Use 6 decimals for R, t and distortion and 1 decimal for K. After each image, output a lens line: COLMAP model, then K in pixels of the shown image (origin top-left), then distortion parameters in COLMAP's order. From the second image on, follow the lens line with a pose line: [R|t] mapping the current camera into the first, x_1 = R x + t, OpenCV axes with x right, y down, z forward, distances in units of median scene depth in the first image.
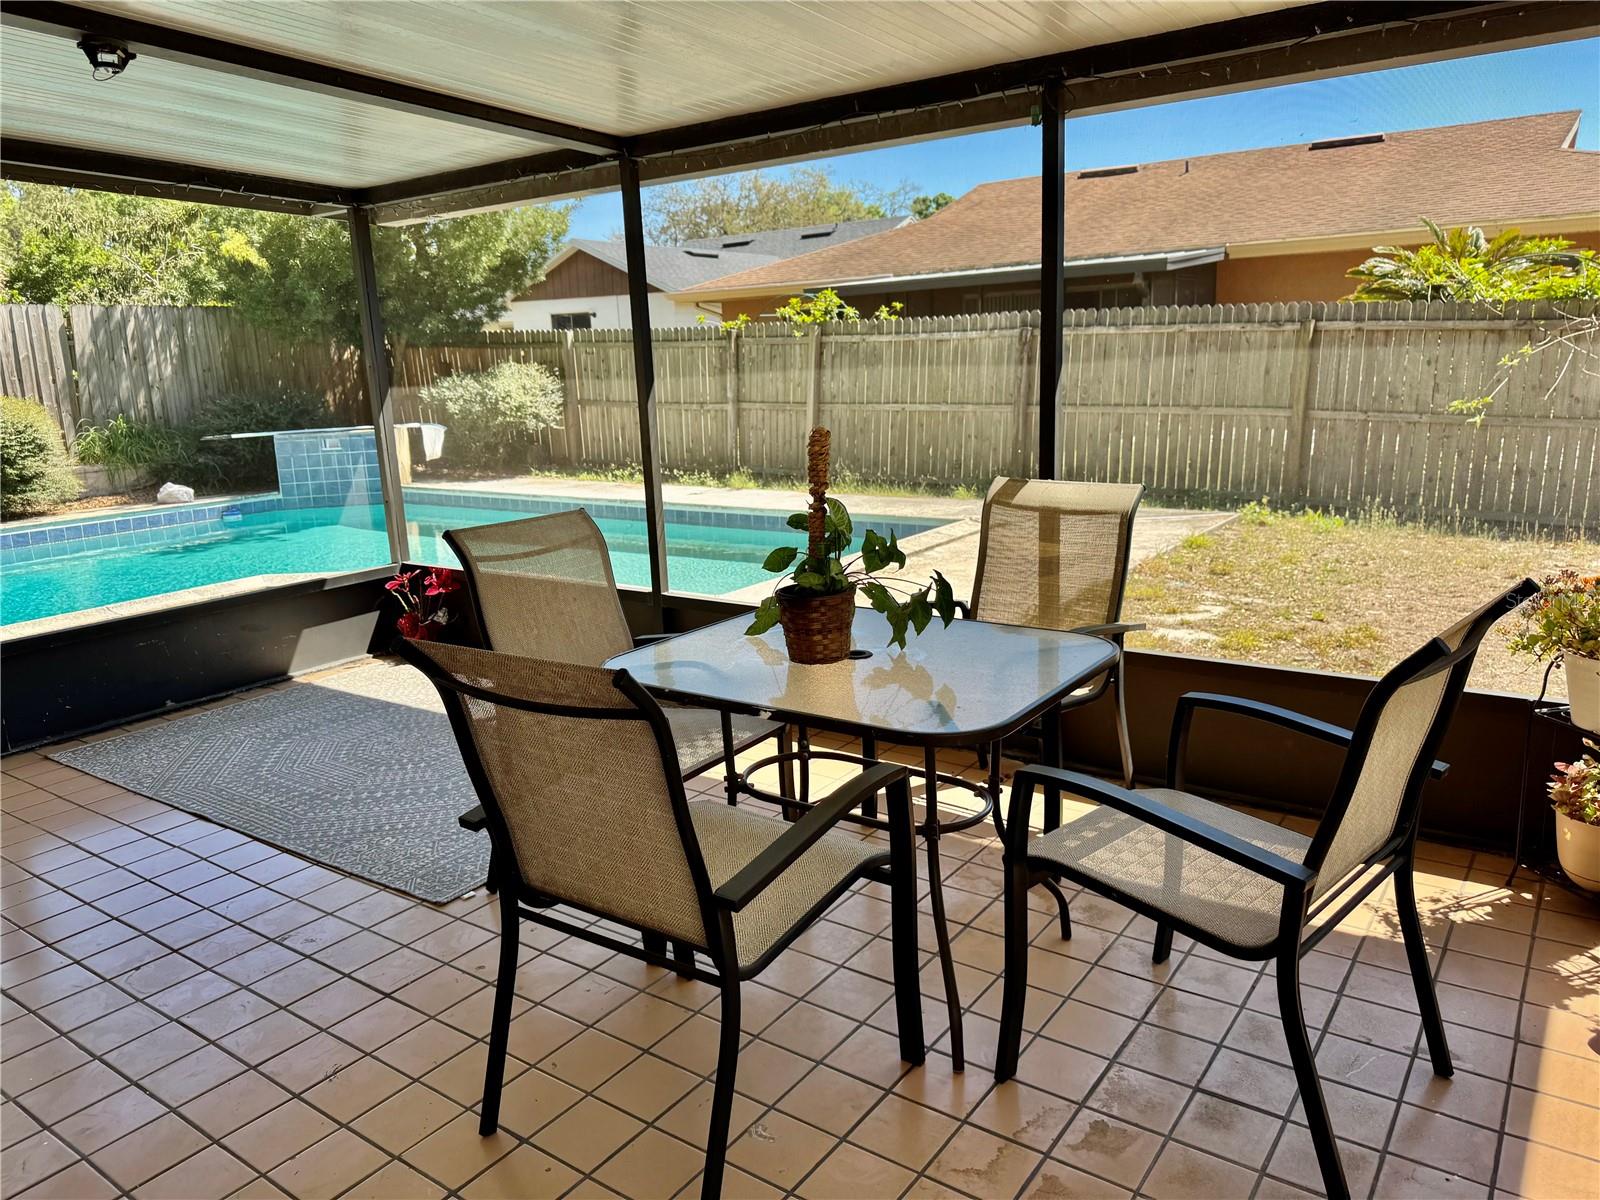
lens RADIAL K [[1116.3, 0, 798.3], [0, 1116.3, 618.0], [0, 0, 1]] dist [0.073265, -0.104866]
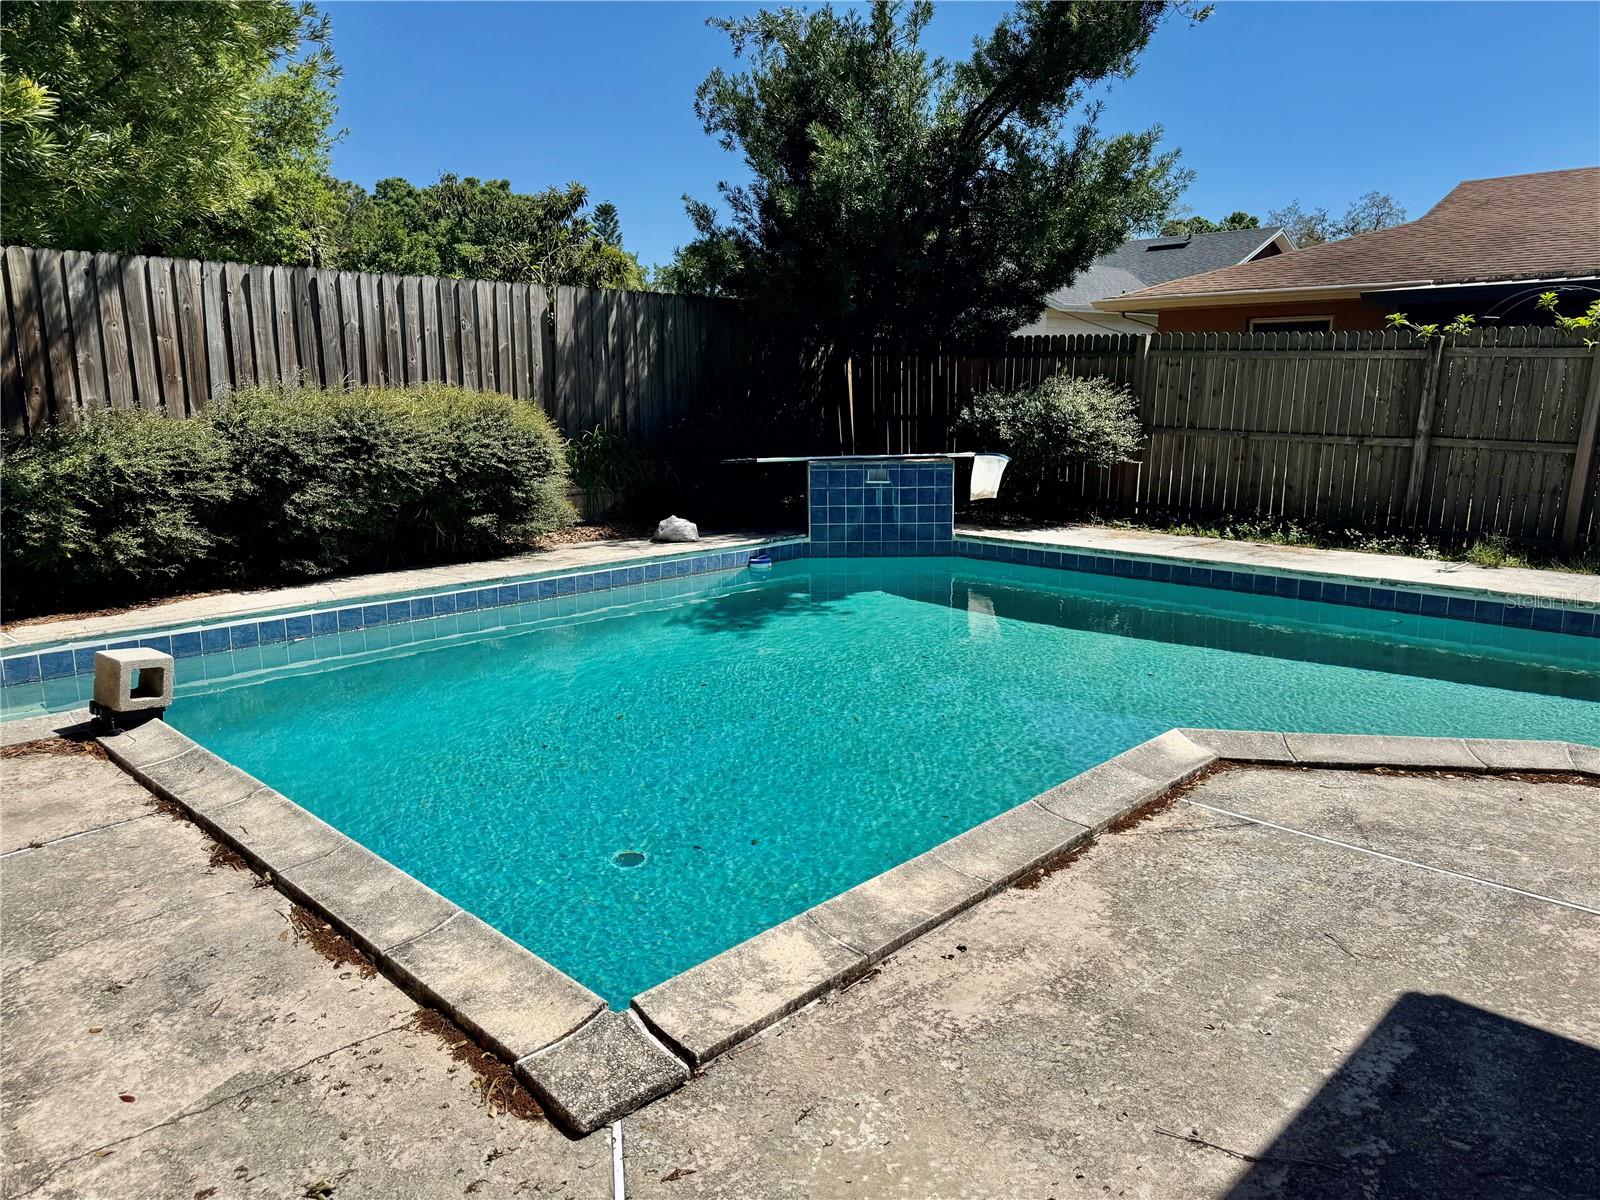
lens RADIAL K [[1116.3, 0, 826.9], [0, 1116.3, 636.0], [0, 0, 1]] dist [0.073265, -0.104866]
pose [[0.987577, 0.065724, -0.142734, -0.319479], [-0.066438, 0.997791, -0.000235, -0.040556], [0.142403, 0.009715, 0.989761, 0.233203]]
